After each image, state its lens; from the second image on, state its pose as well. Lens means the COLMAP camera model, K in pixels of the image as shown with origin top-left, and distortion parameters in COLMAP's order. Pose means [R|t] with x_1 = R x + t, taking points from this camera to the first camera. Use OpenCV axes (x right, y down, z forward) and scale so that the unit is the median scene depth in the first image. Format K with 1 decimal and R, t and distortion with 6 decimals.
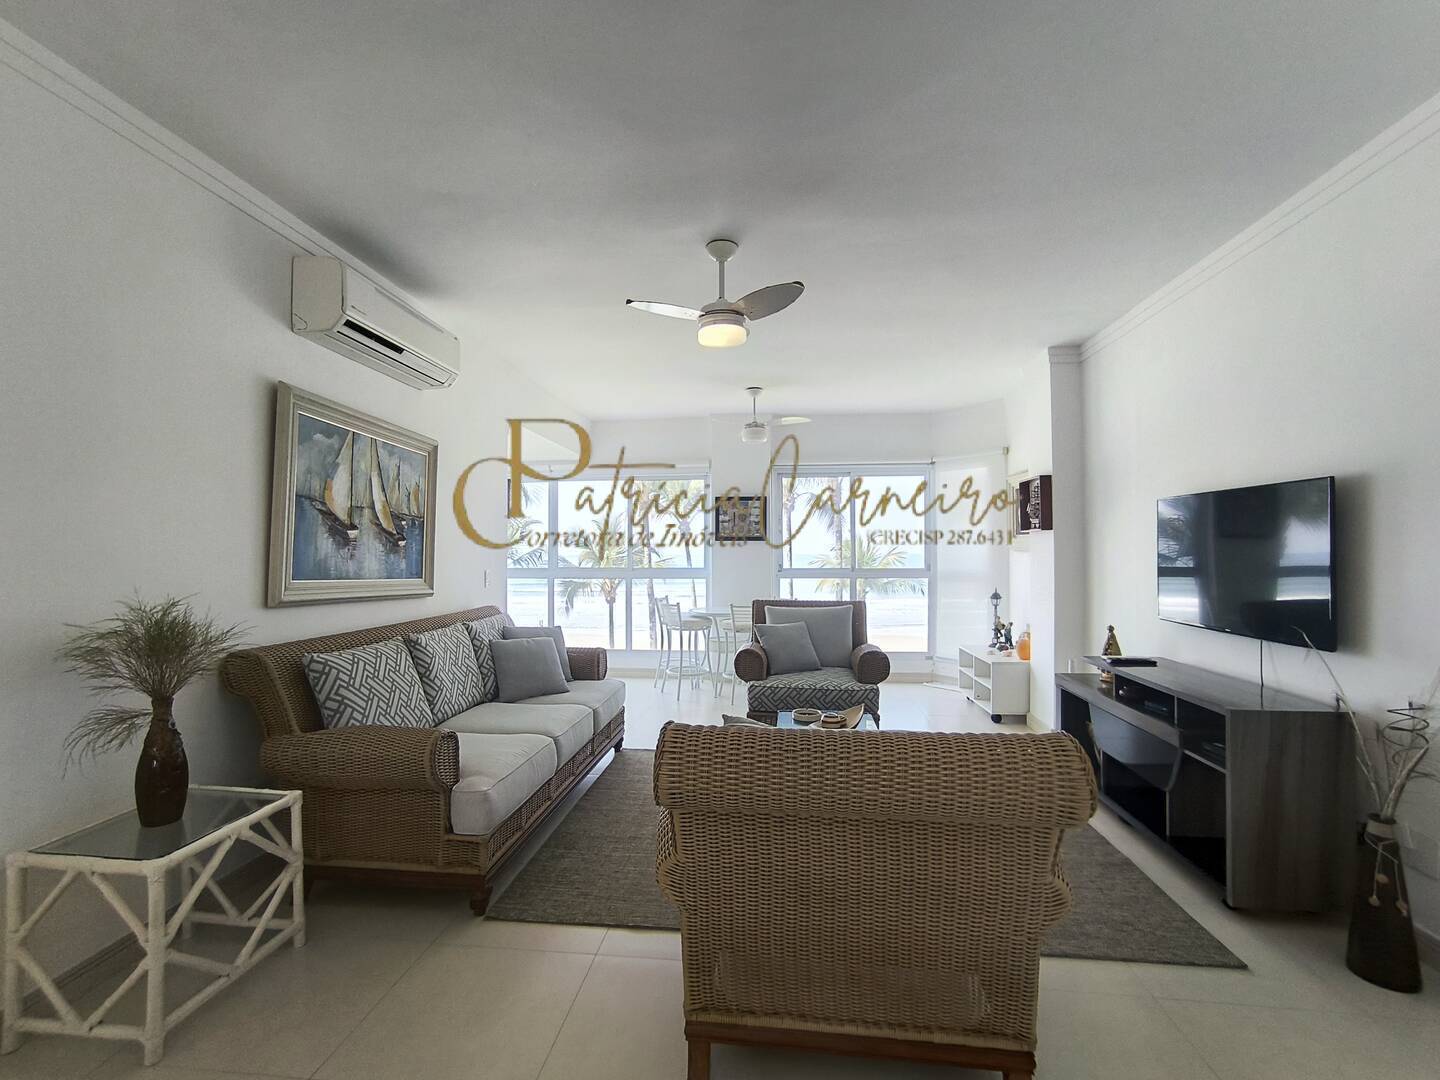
lens RADIAL K [[655.3, 0, 721.5], [0, 655.3, 542.9], [0, 0, 1]] dist [-0.013031, 0.007837]
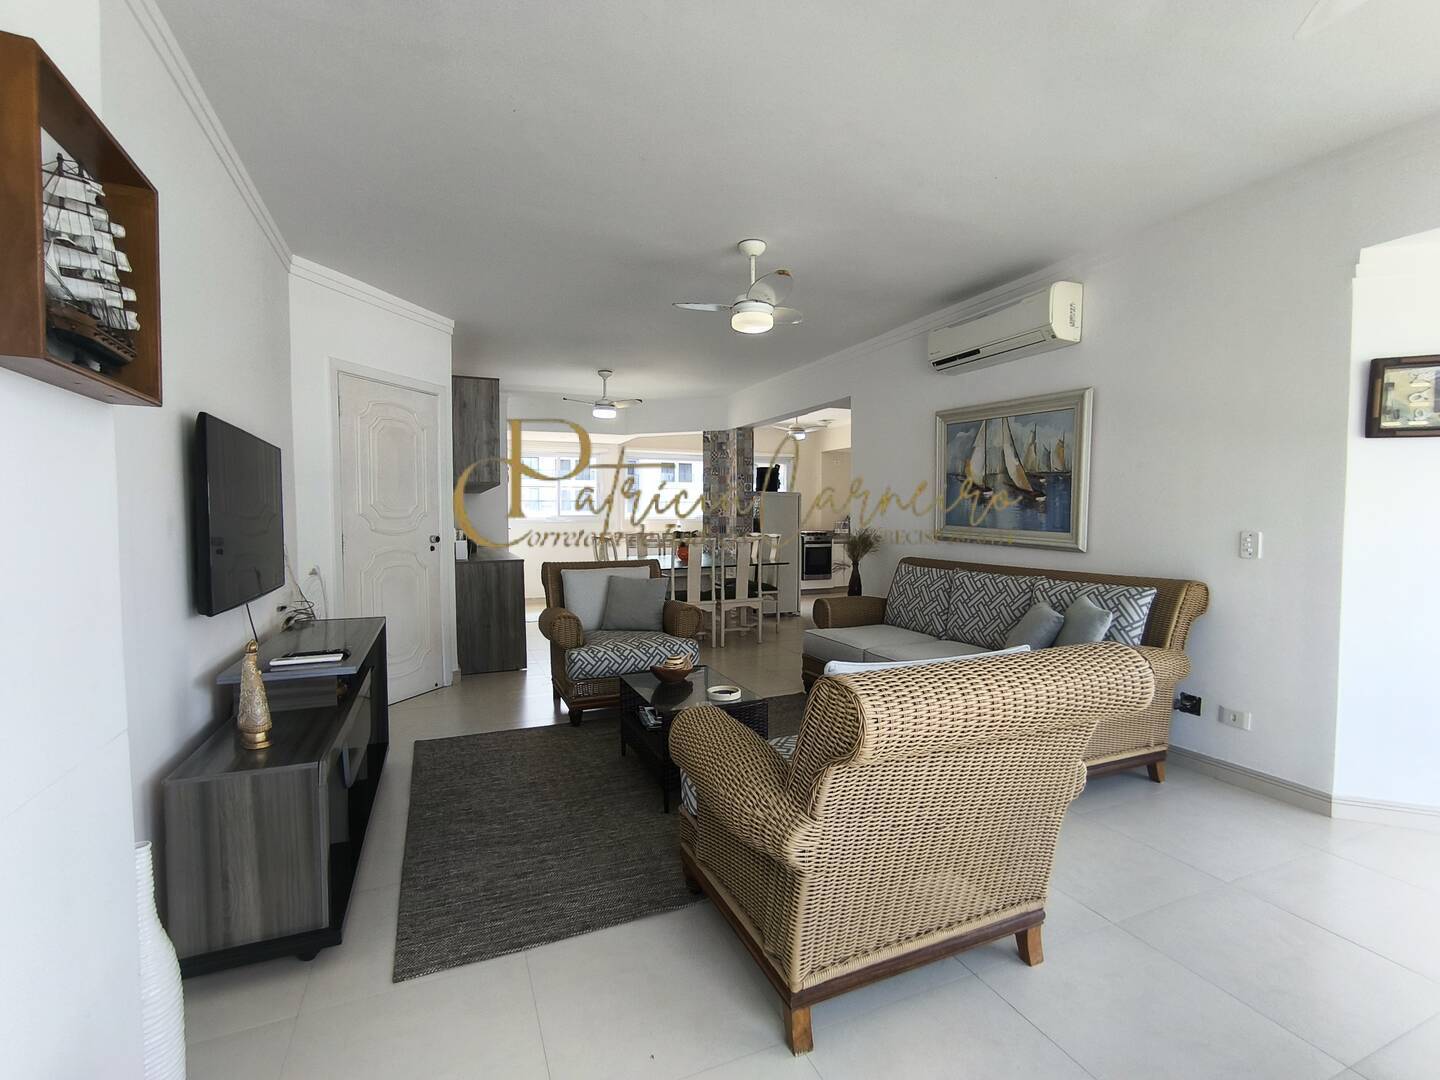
lens RADIAL K [[655.3, 0, 719.8], [0, 655.3, 542.5], [0, 0, 1]] dist [-0.013031, 0.007837]
pose [[-0.875048, 0.025624, -0.483357, 0.438550], [0.013851, 0.999514, 0.027912, 0.029768], [0.483838, 0.017729, -0.874978, 1.414217]]
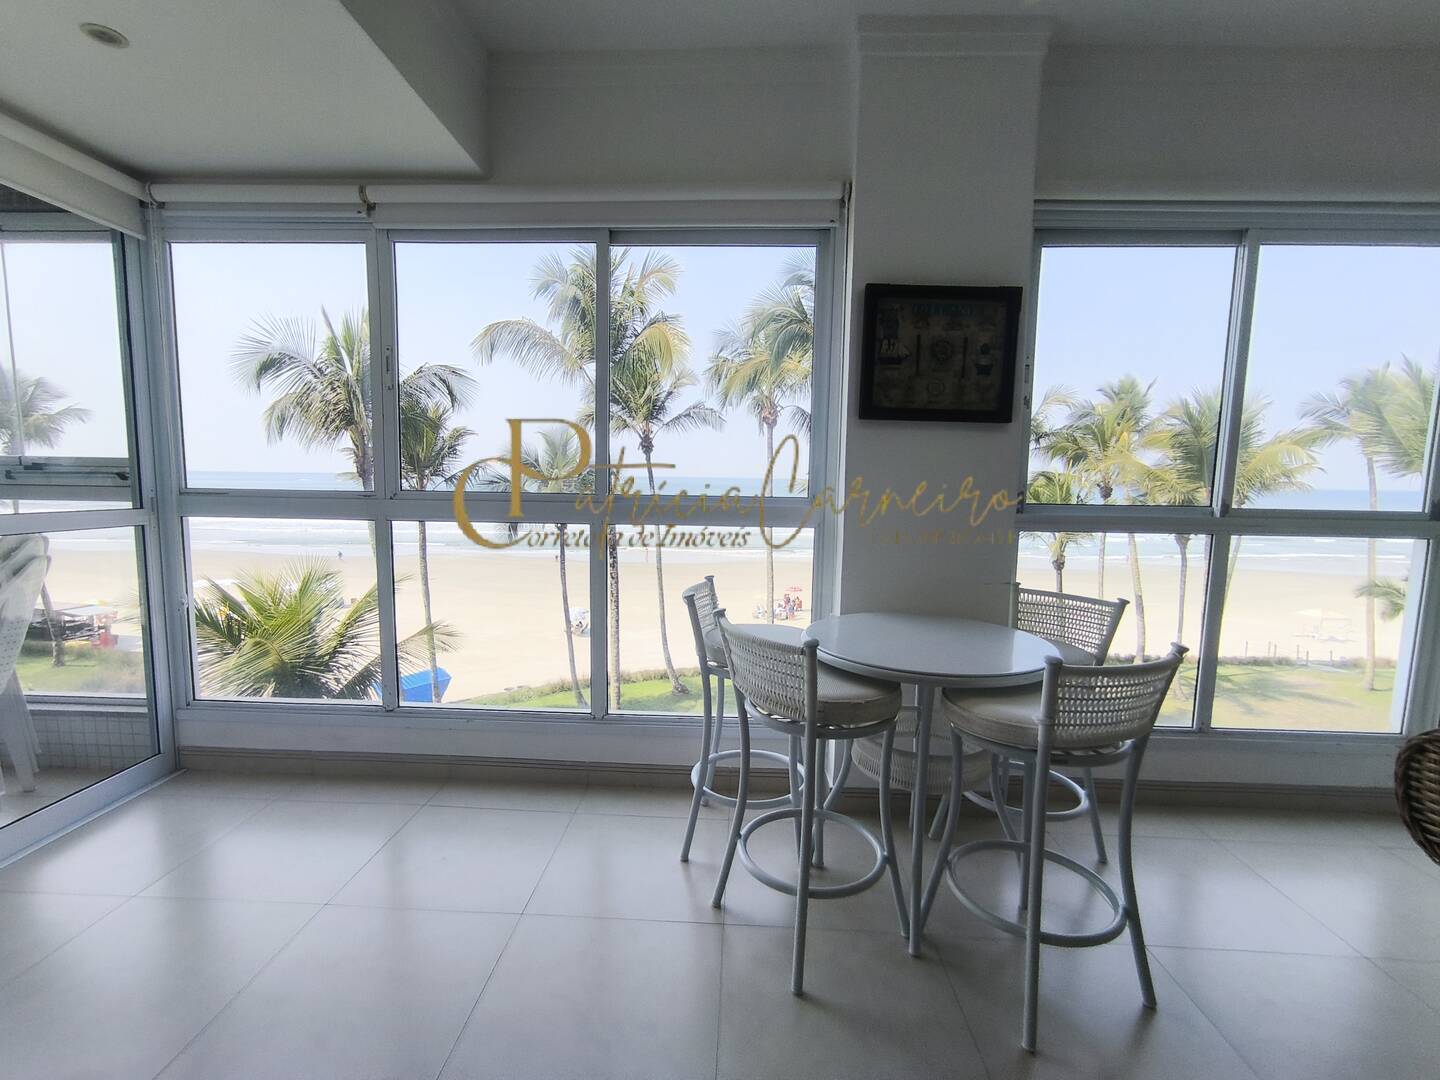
lens RADIAL K [[655.3, 0, 707.5], [0, 655.3, 542.1], [0, 0, 1]] dist [-0.013031, 0.007837]
pose [[0.998678, 0.013299, 0.049646, -0.161594], [-0.019032, 0.992967, 0.116852, 0.032555], [-0.047743, -0.117642, 0.991908, 1.039830]]
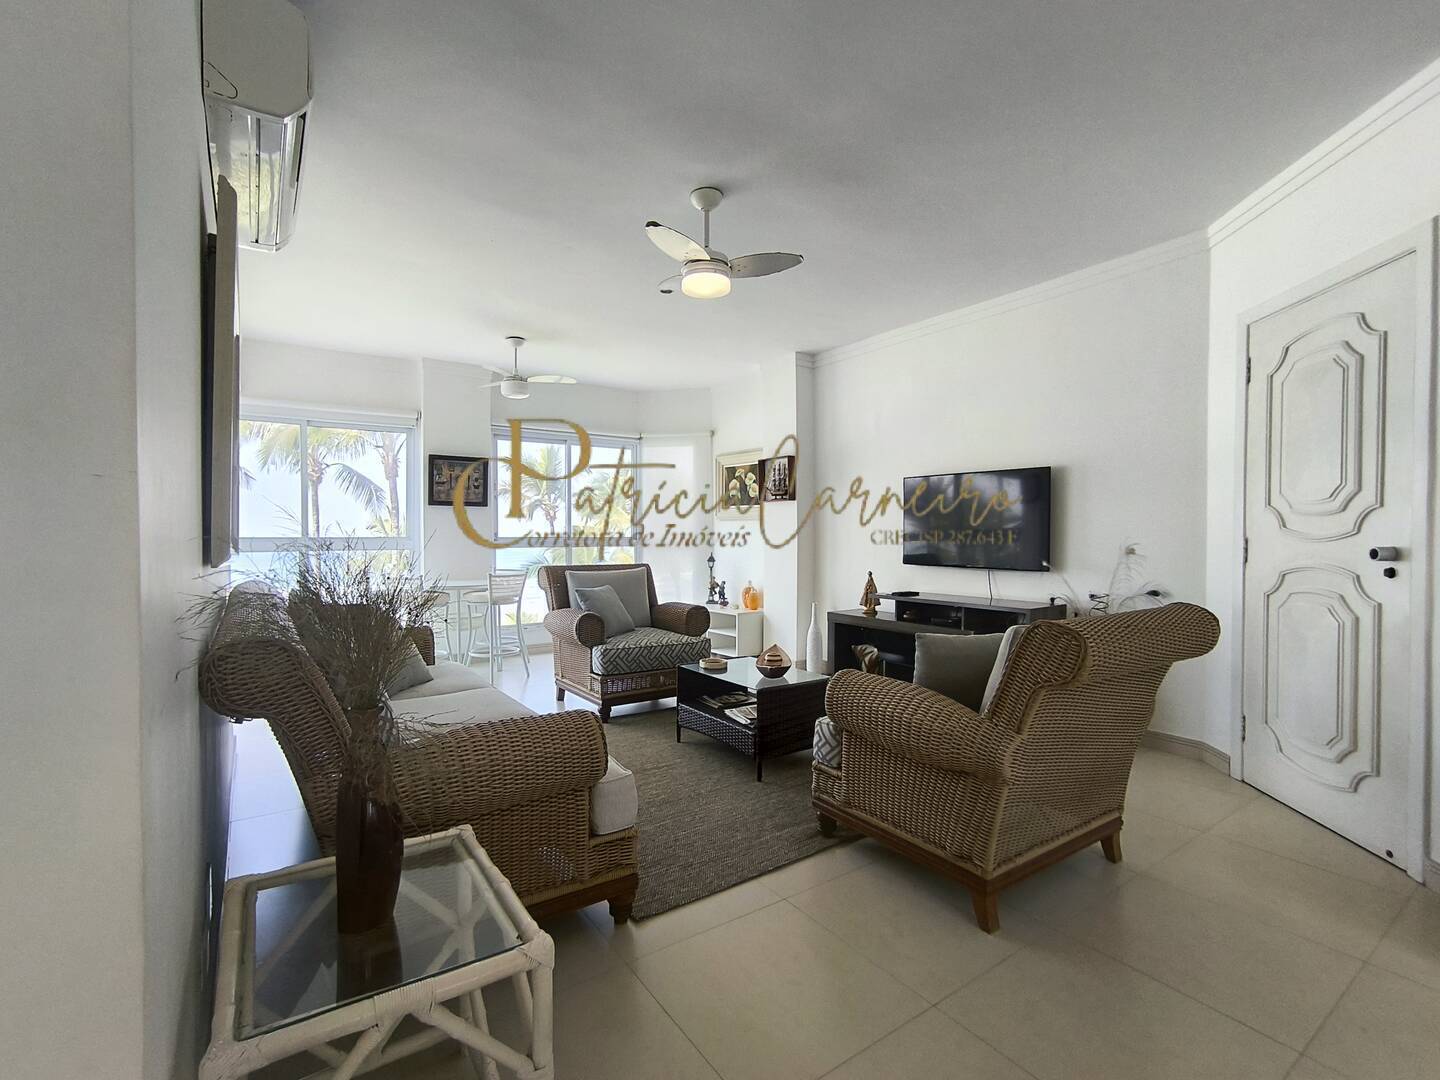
lens RADIAL K [[655.3, 0, 706.1], [0, 655.3, 539.0], [0, 0, 1]] dist [-0.013031, 0.007837]
pose [[0.763785, -0.005098, 0.645450, -0.448646], [-0.008143, 0.999813, 0.017533, 0.035000], [-0.645419, -0.018647, 0.763601, 0.165745]]
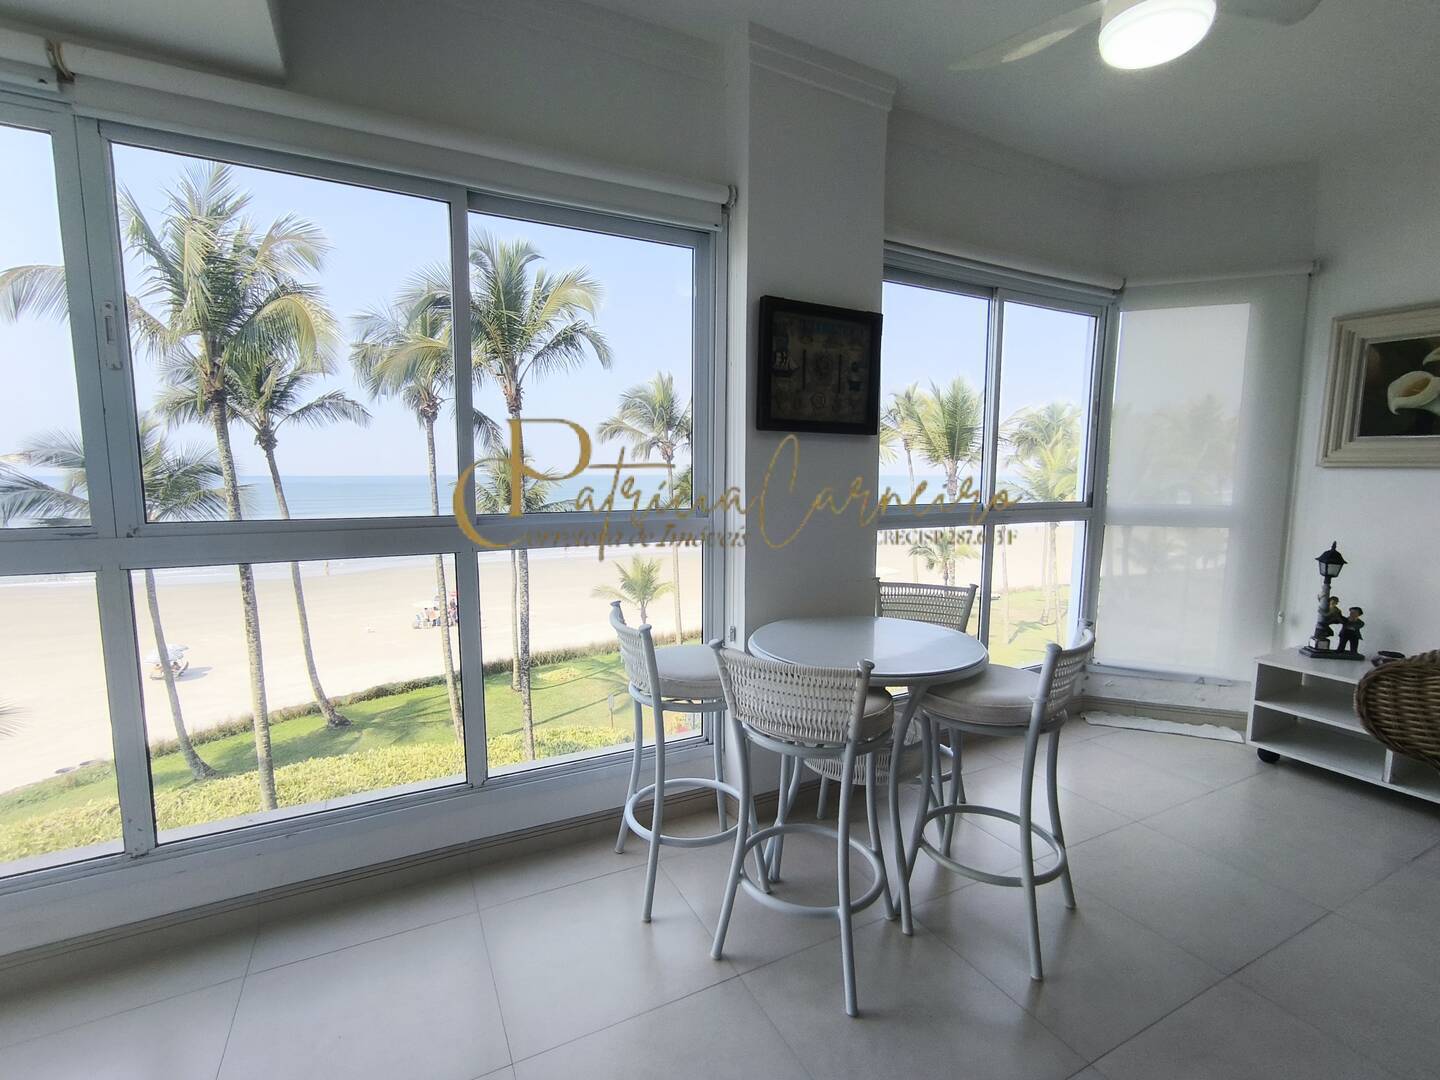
lens RADIAL K [[655.3, 0, 700.3], [0, 655.3, 544.5], [0, 0, 1]] dist [-0.013031, 0.007837]
pose [[0.849303, -0.054325, 0.525103, -0.340254], [-0.010803, 0.992694, 0.120173, 0.022603], [-0.527795, -0.107736, 0.842512, 1.138856]]
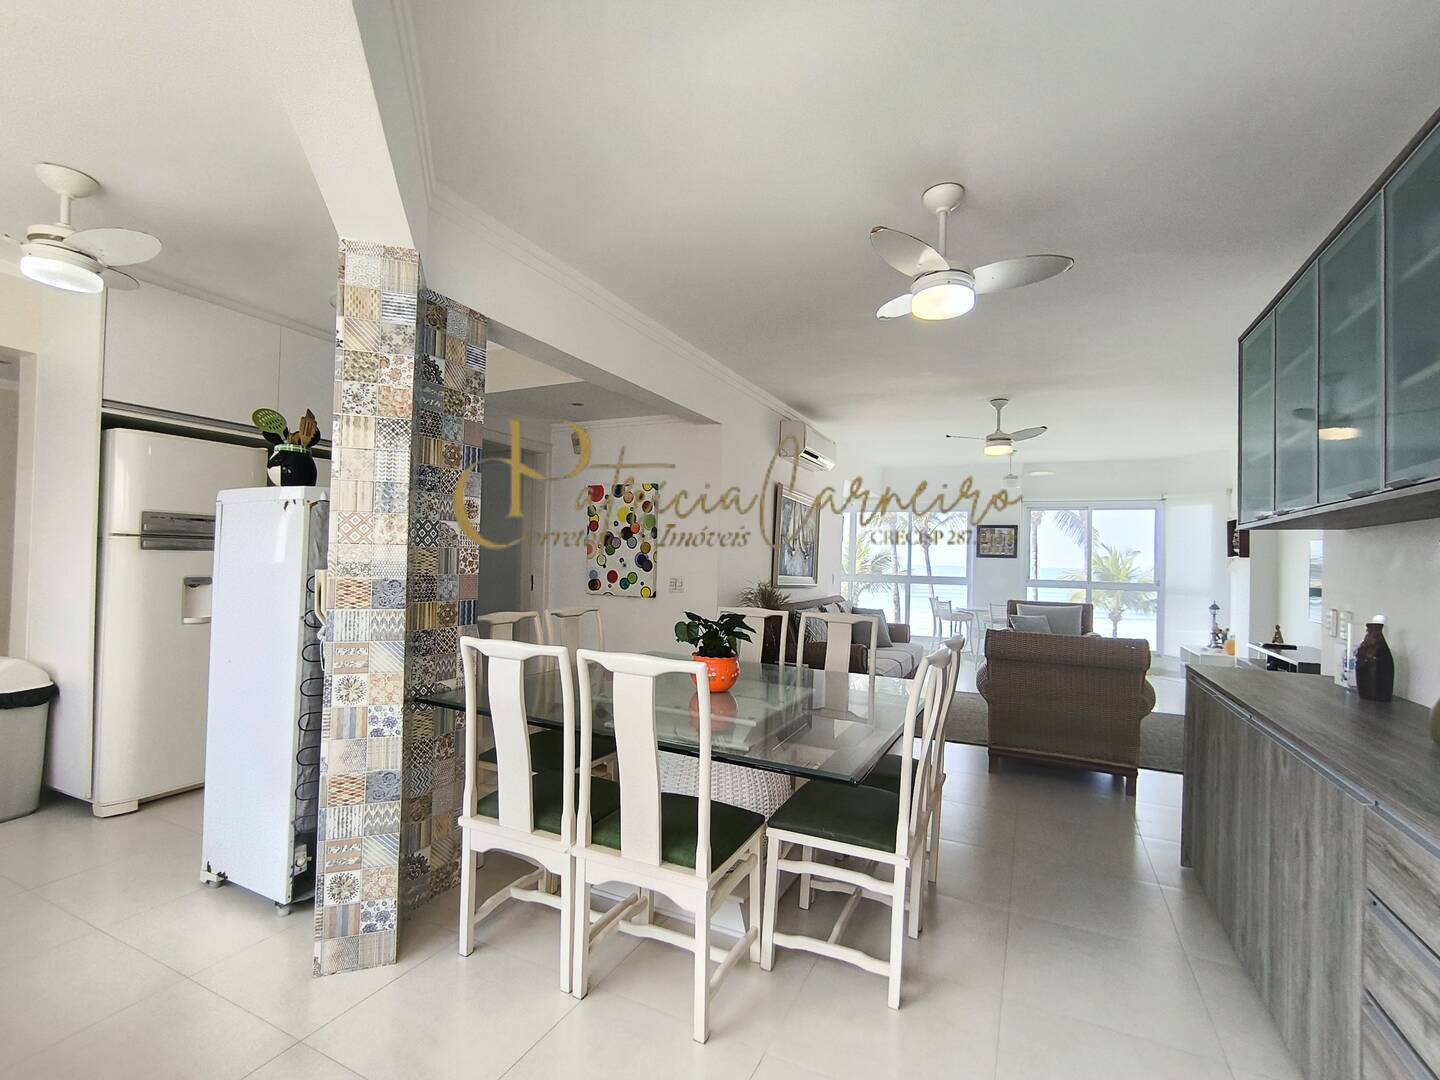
lens RADIAL K [[655.3, 0, 716.0], [0, 655.3, 546.9], [0, 0, 1]] dist [-0.013031, 0.007837]
pose [[0.938715, 0.019392, -0.344148, -0.073629], [-0.021693, 0.999761, -0.002835, -0.014660], [0.344011, 0.010127, 0.938911, -0.697461]]
